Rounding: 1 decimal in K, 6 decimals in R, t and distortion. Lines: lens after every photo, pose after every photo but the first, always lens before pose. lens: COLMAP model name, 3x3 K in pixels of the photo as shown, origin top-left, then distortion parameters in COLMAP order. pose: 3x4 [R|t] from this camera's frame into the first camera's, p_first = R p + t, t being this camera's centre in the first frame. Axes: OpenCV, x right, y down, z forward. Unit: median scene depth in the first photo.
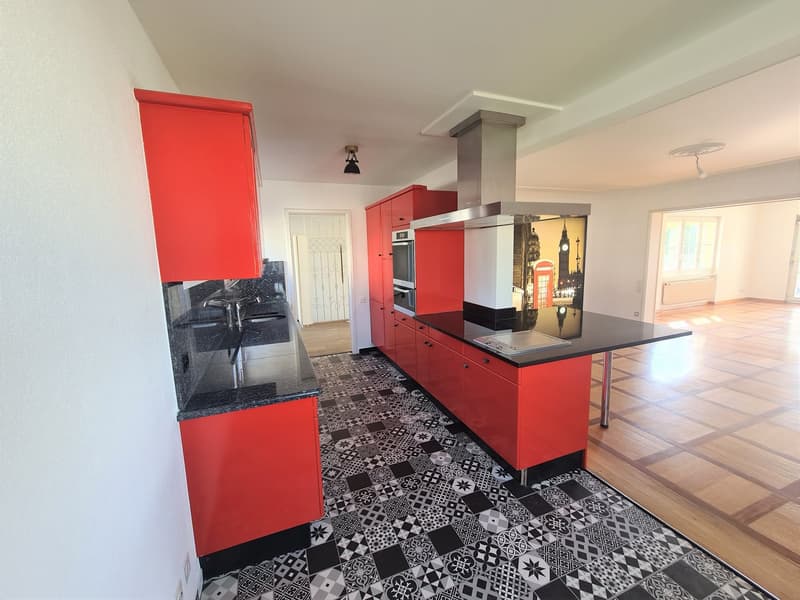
lens RADIAL K [[331.3, 0, 400.1], [0, 331.3, 297.2], [0, 0, 1]] dist [-0.000338, 0.000167]
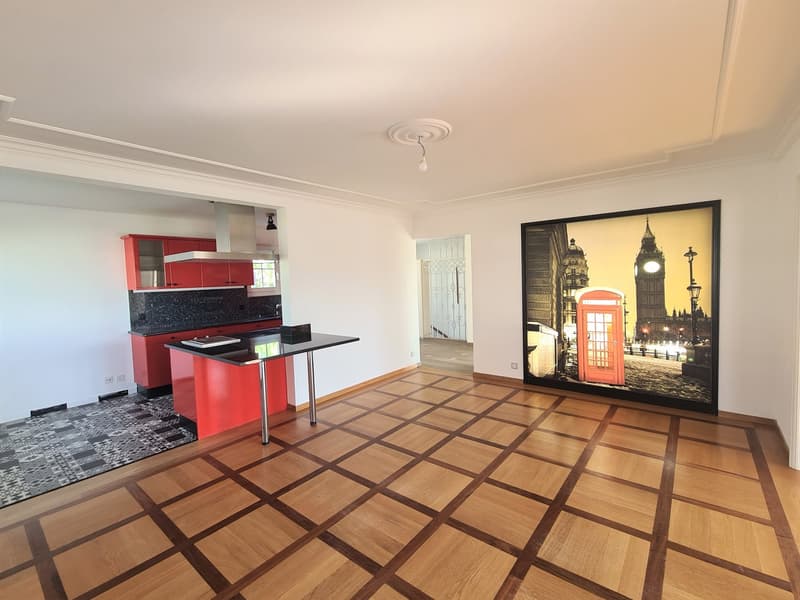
lens RADIAL K [[362.1, 0, 400.1], [0, 362.1, 297.5], [0, 0, 1]] dist [-0.004031, -0.000355]
pose [[0.492884, 0.058238, -0.868144, 0.831780], [-0.103596, 0.994588, 0.007905, -0.061543], [0.863906, 0.086040, 0.496250, 0.344723]]
